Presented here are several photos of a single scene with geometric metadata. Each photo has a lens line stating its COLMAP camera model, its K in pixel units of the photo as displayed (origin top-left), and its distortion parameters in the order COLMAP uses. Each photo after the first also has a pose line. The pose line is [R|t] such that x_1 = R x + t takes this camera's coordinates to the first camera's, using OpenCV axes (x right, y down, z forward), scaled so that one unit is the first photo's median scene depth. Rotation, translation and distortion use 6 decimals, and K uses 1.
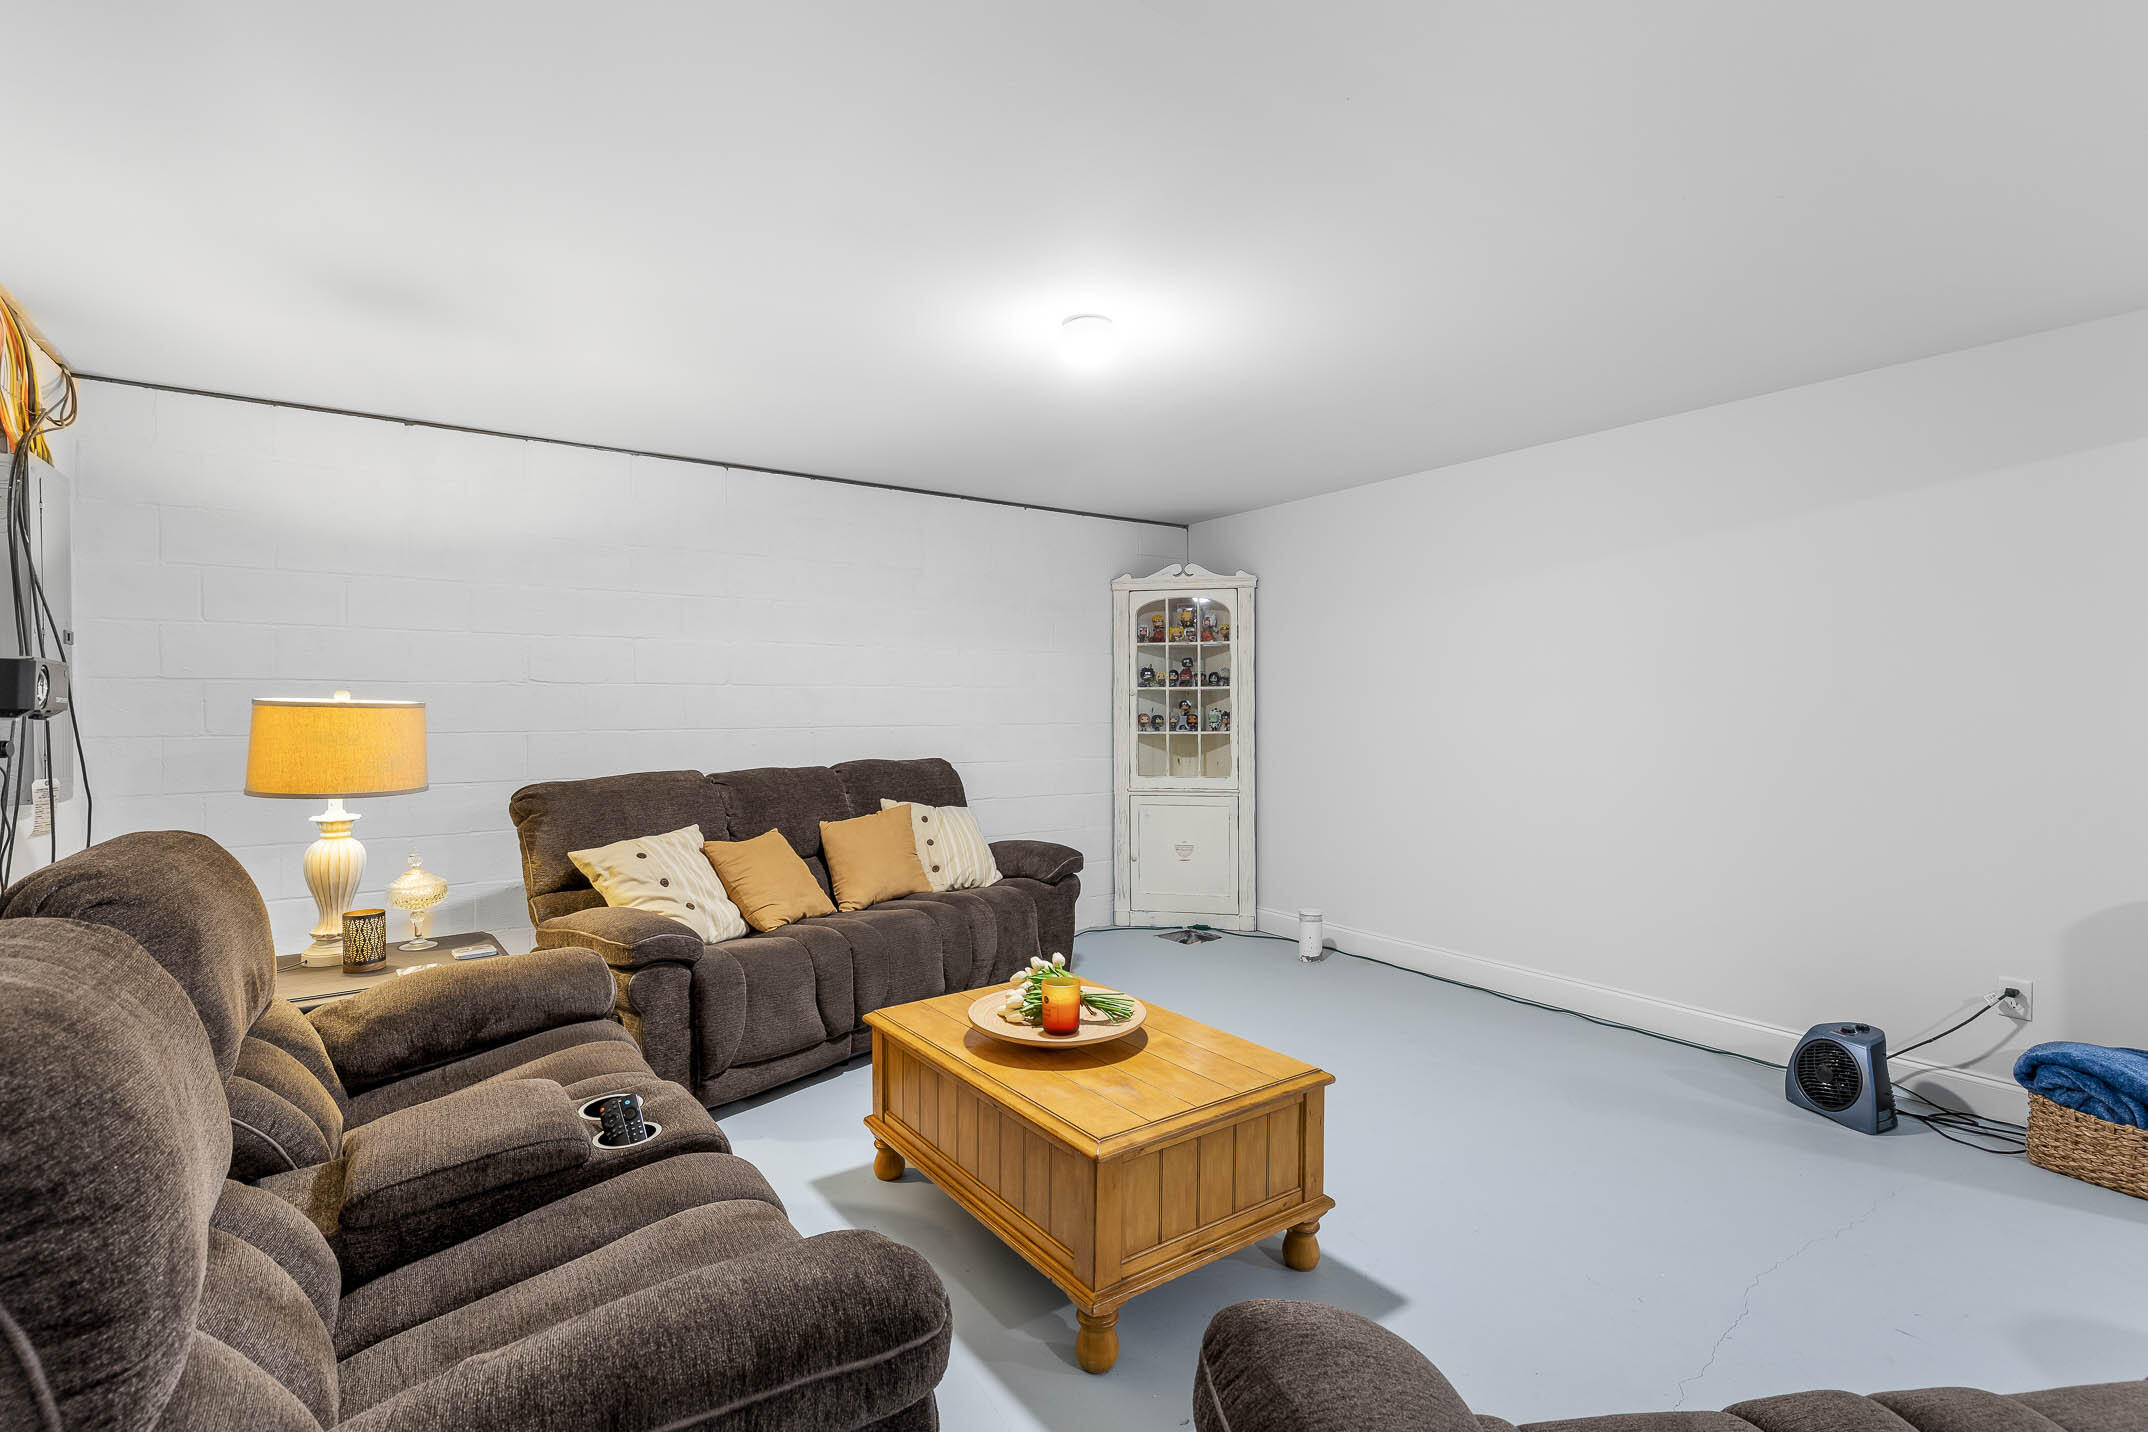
lens RADIAL K [[973.9, 0, 1074.0], [0, 973.9, 716.0], [0, 0, 1]] dist [0.000090, 0.000016]
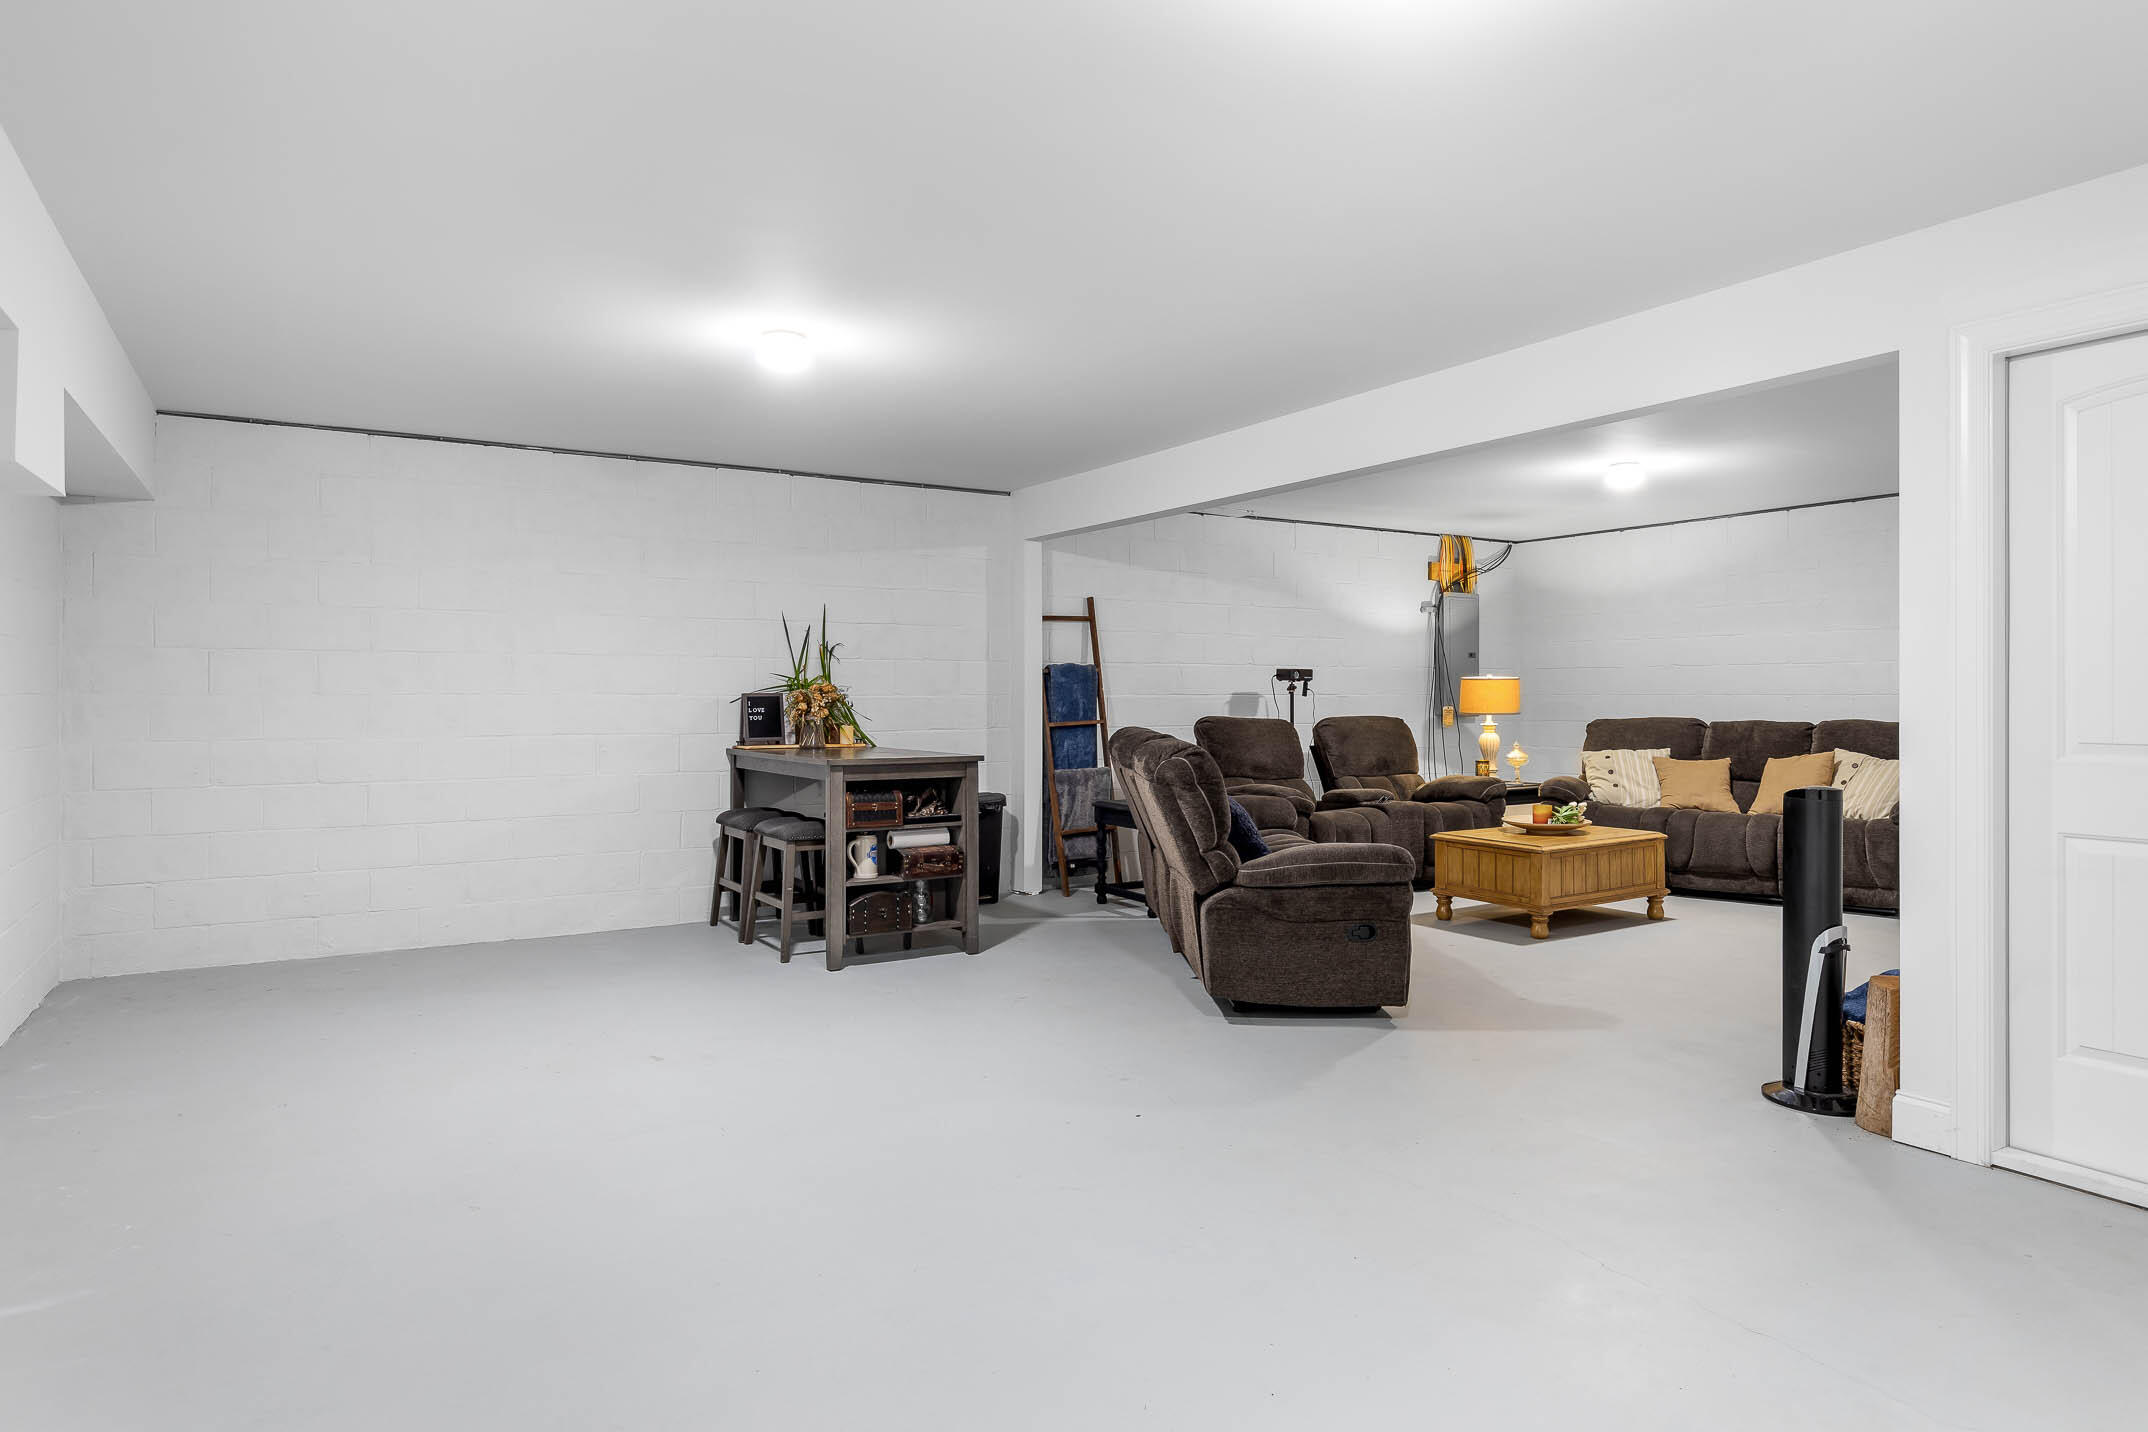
lens RADIAL K [[1249.8, 0, 1074.0], [0, 1249.8, 716.0], [0, 0, 1]] dist [-0.000092, -0.000011]
pose [[-0.072198, 0.009454, -0.997345, 2.415101], [-0.018154, 0.999777, 0.010791, 0.066723], [0.997225, 0.018885, -0.072011, 0.164743]]
